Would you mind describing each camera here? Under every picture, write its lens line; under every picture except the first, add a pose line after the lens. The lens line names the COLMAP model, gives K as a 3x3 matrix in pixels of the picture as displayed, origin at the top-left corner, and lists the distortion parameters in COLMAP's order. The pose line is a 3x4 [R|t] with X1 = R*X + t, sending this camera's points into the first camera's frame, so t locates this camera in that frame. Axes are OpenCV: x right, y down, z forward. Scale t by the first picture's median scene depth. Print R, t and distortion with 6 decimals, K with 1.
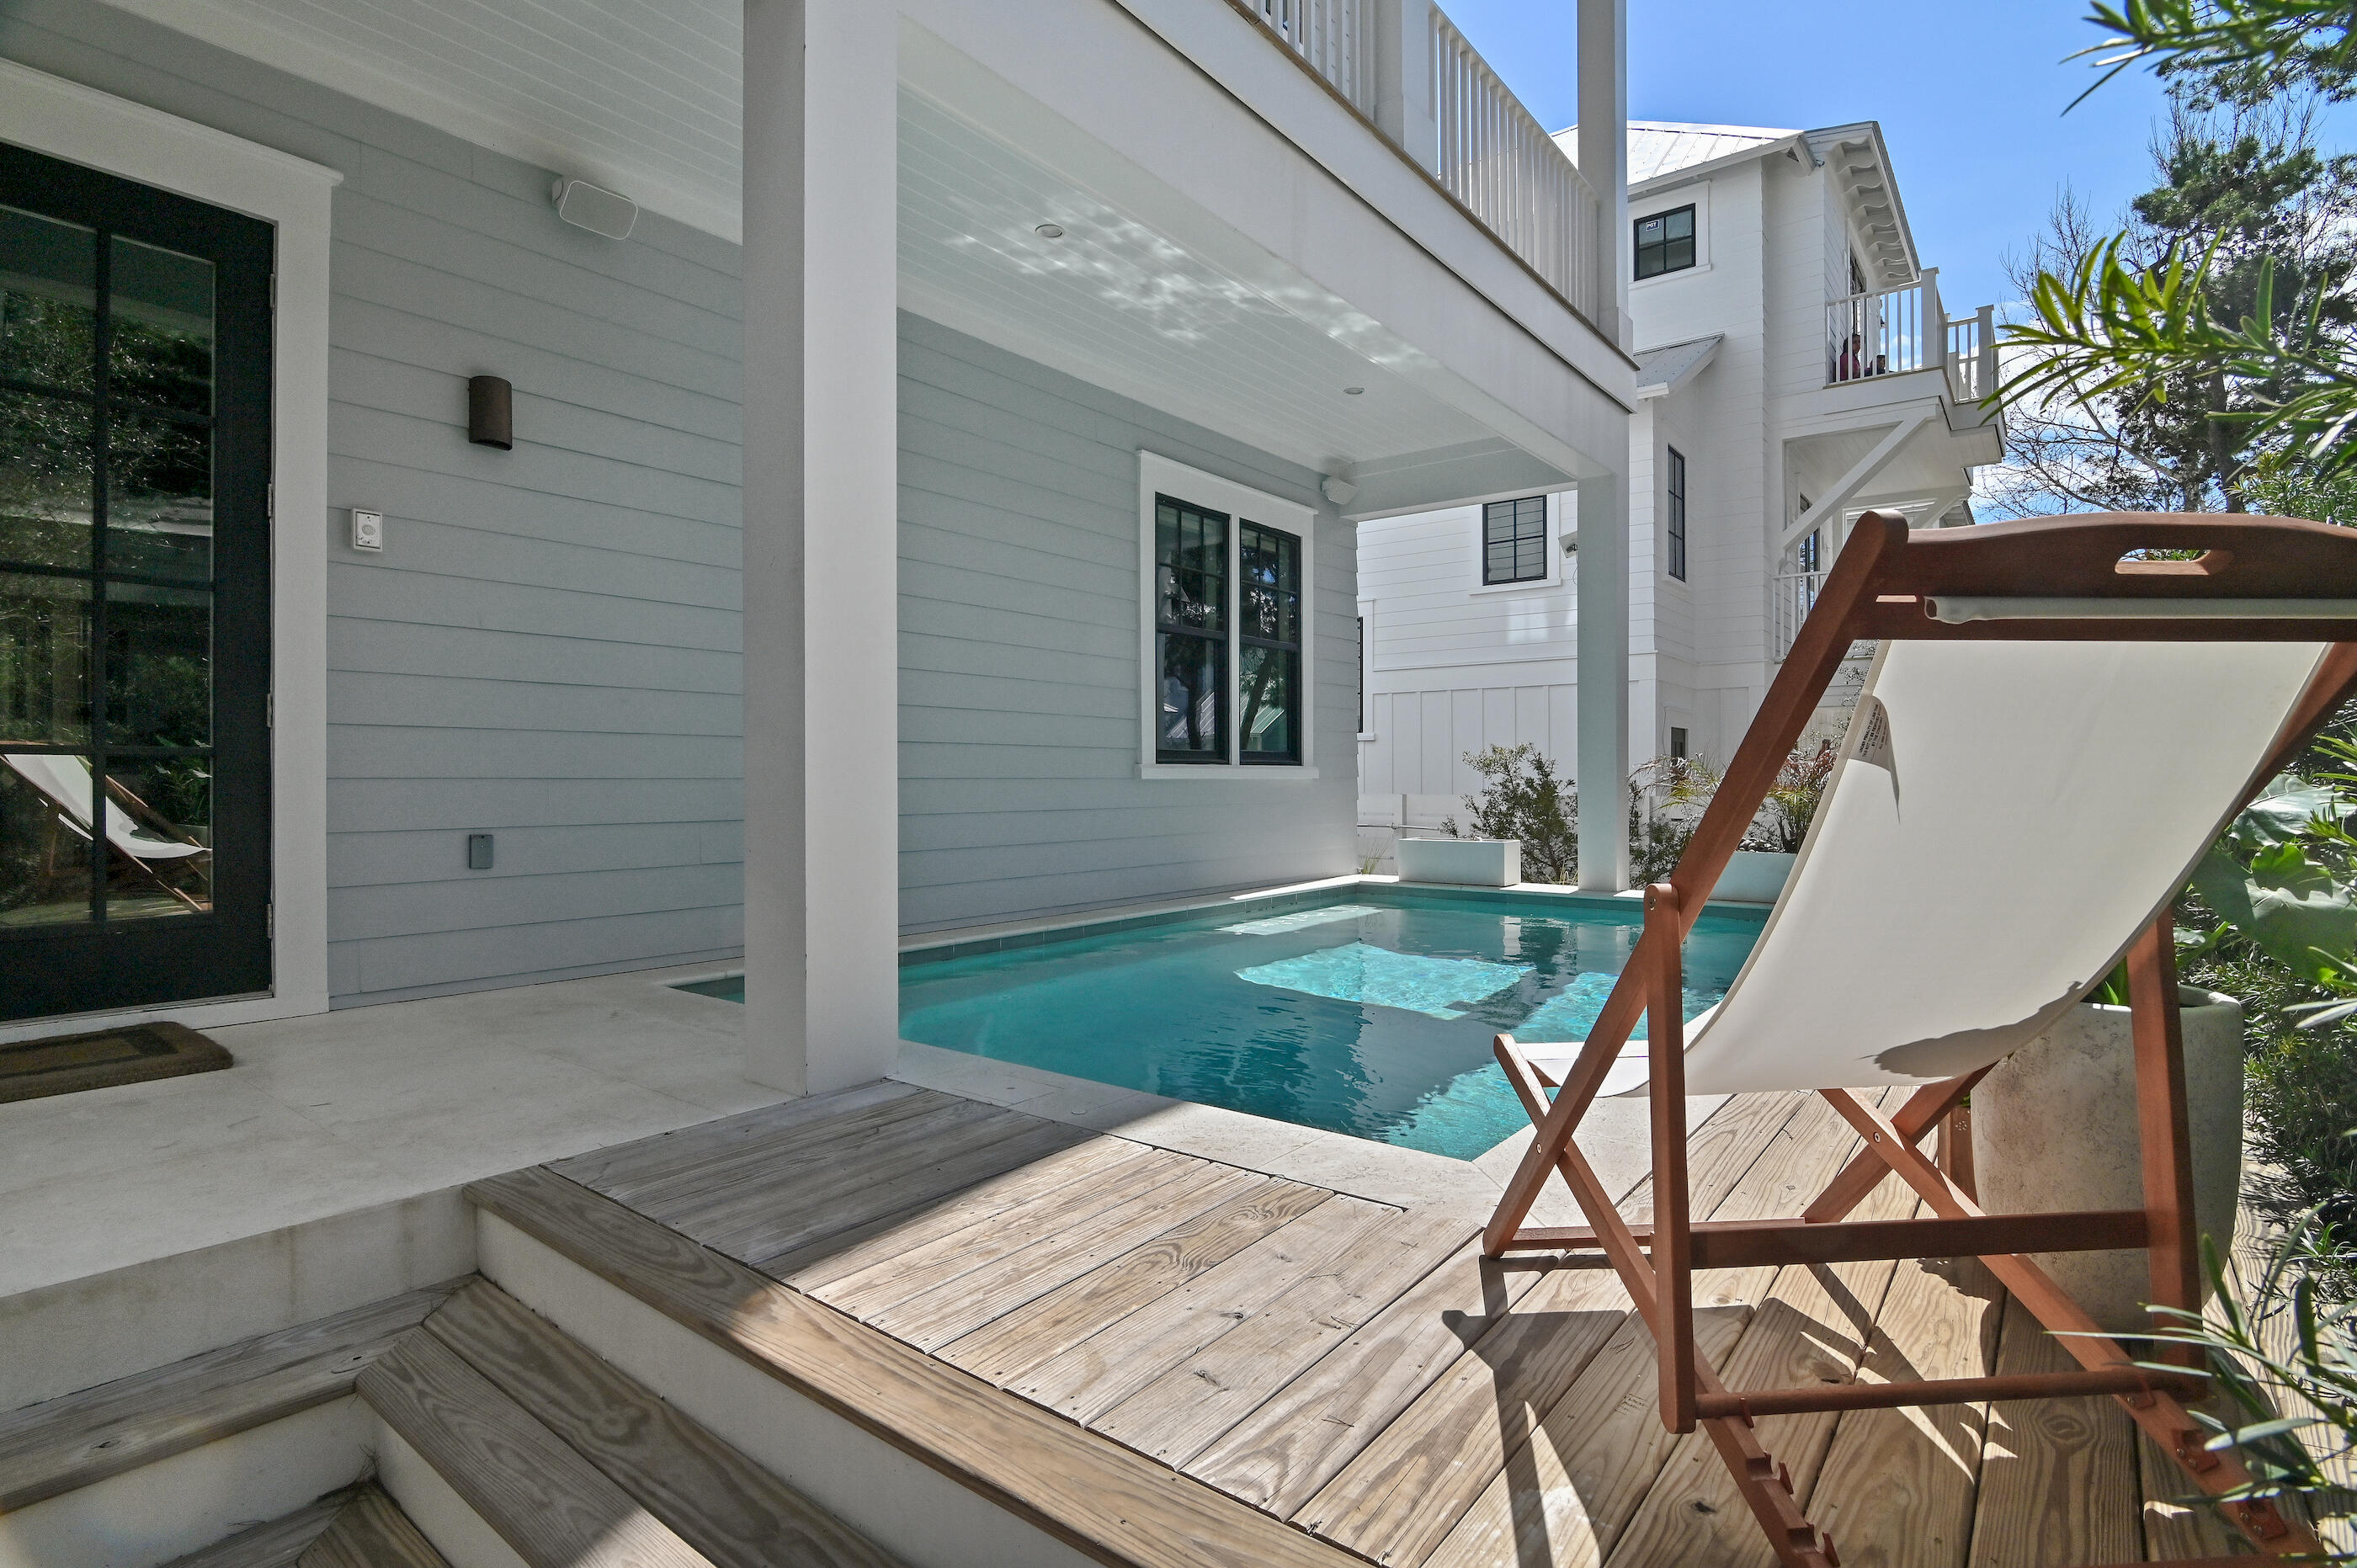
lens RADIAL K [[1157.2, 0, 1186.5], [0, 1157.2, 789.5], [0, 0, 1]] dist [-0.018326, 0.000334]
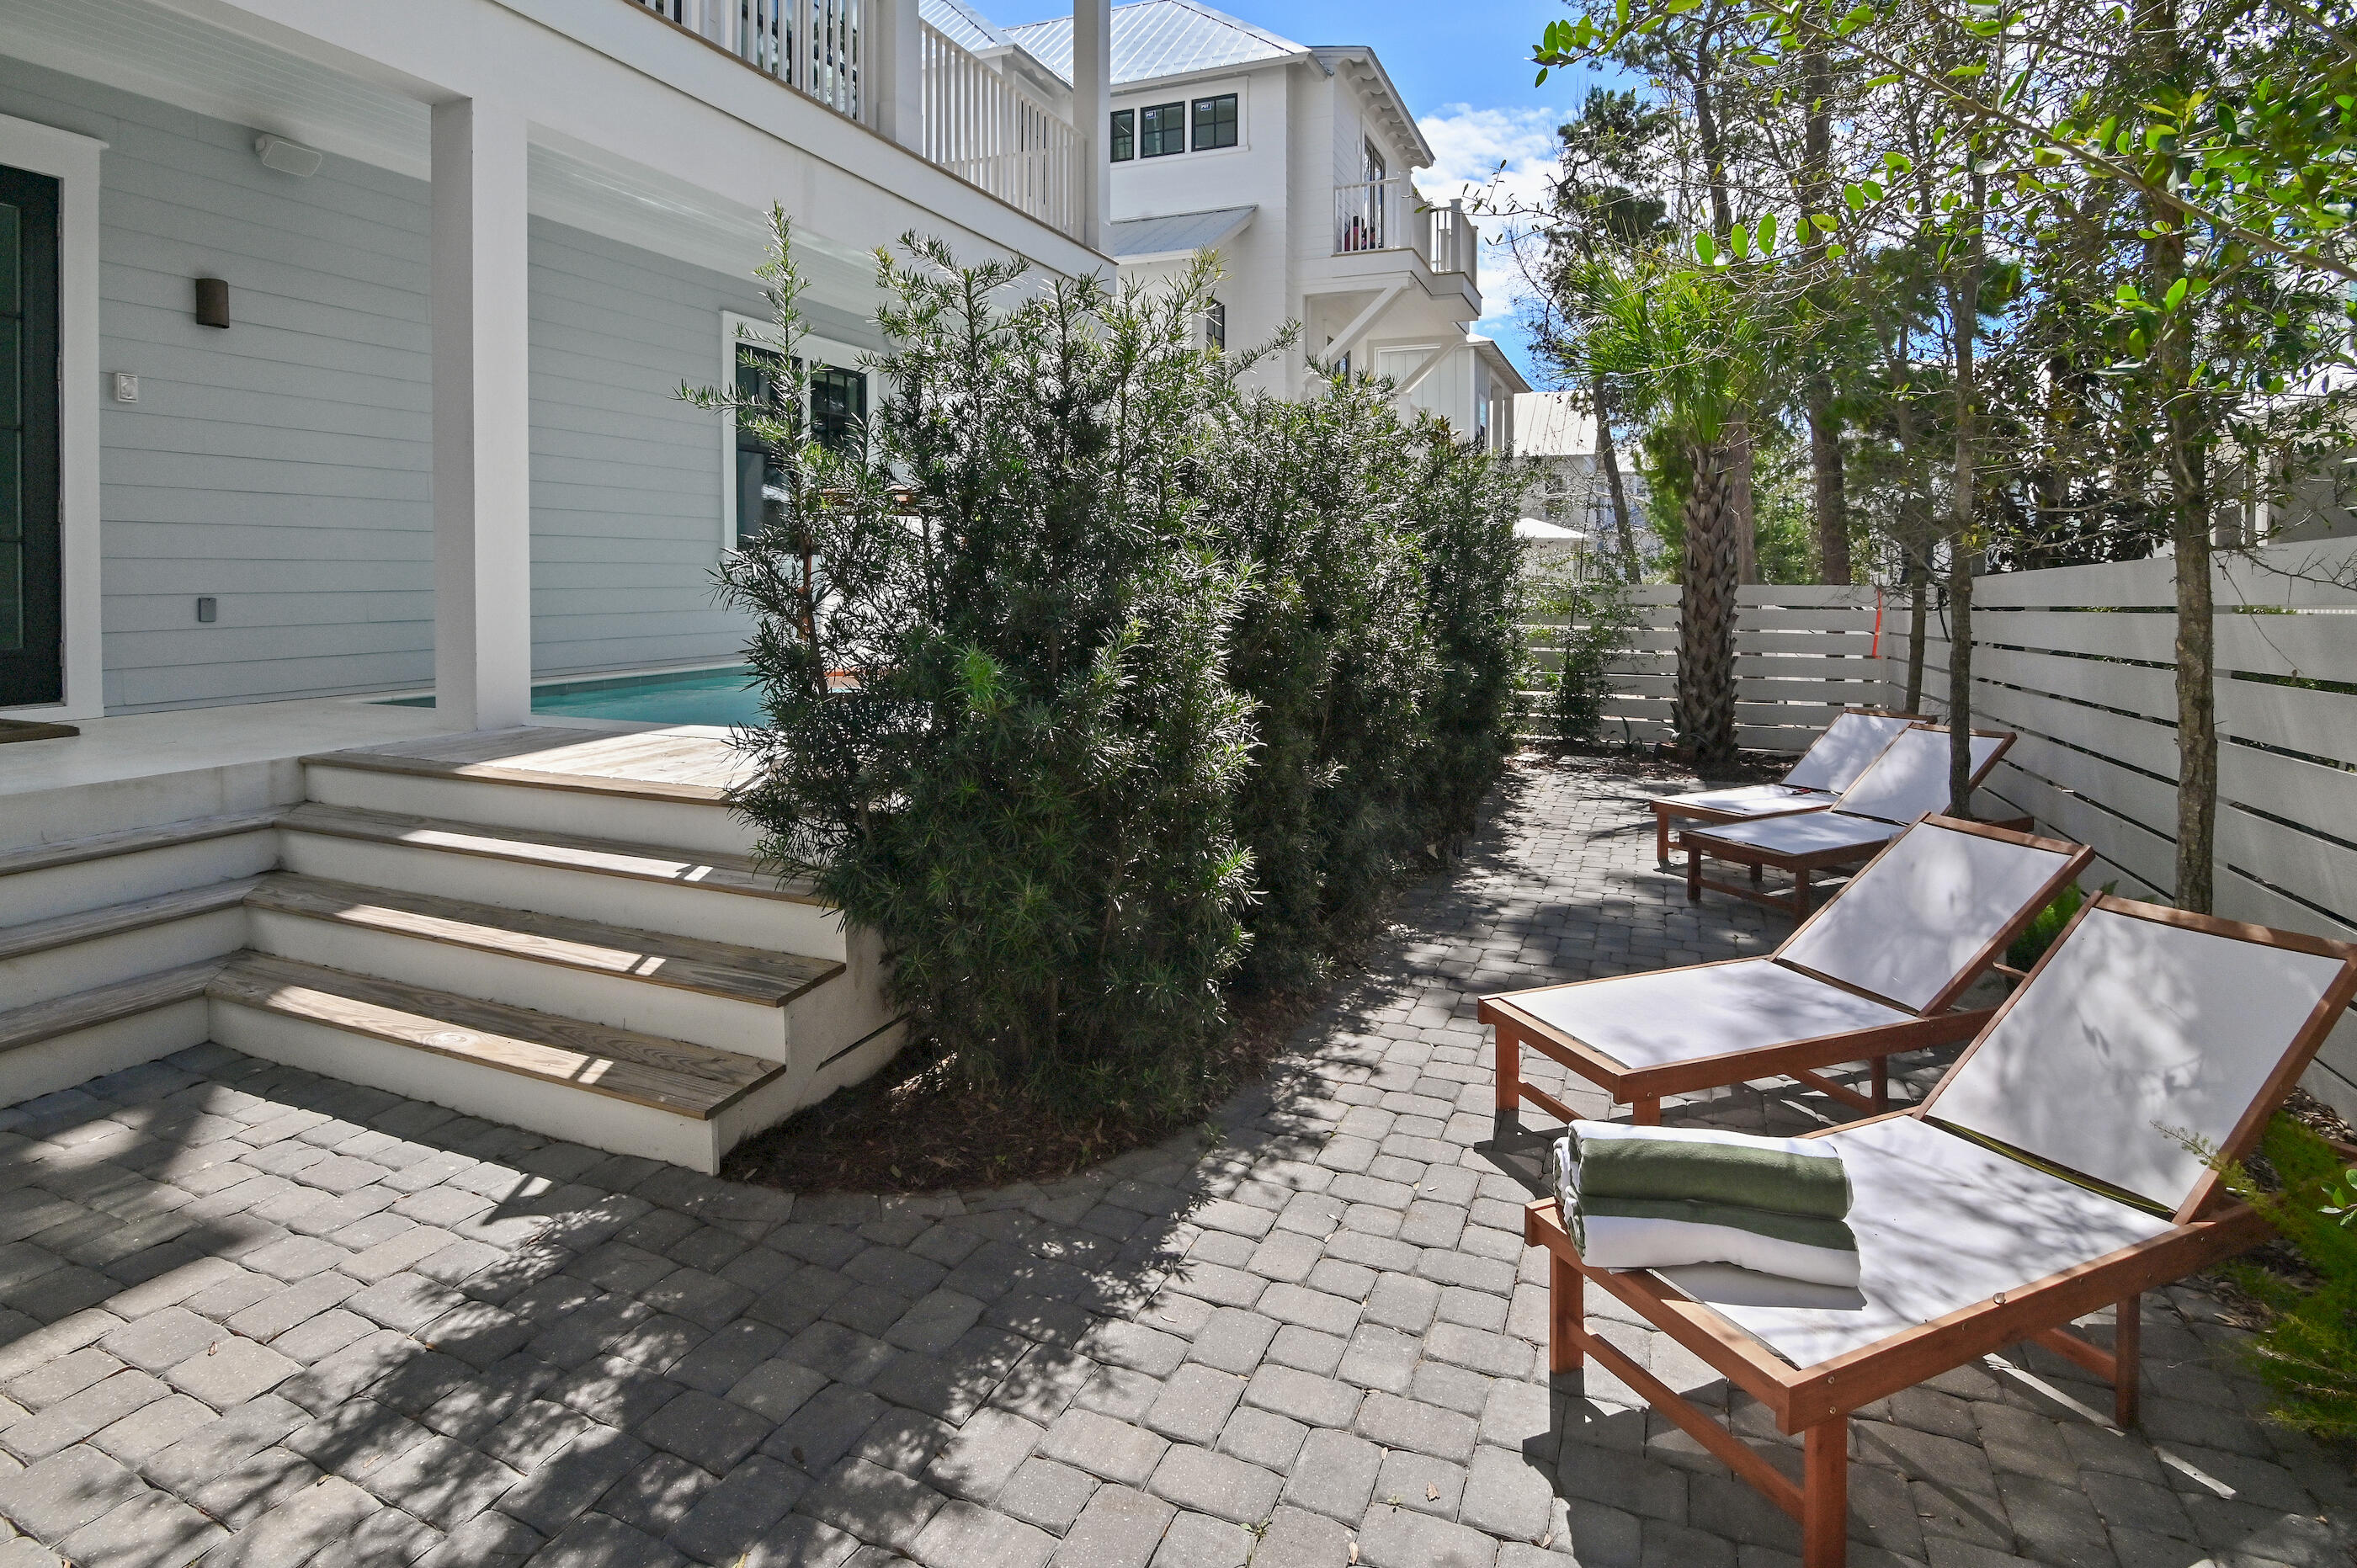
lens RADIAL K [[1209.4, 0, 1177.3], [0, 1209.4, 606.9], [0, 0, 1]] dist [-0.048483, 0.017390]
pose [[0.964134, -0.004110, 0.265386, 0.156742], [-0.000575, 0.999845, 0.017576, 0.023224], [-0.265417, -0.017098, 0.963982, -0.721655]]
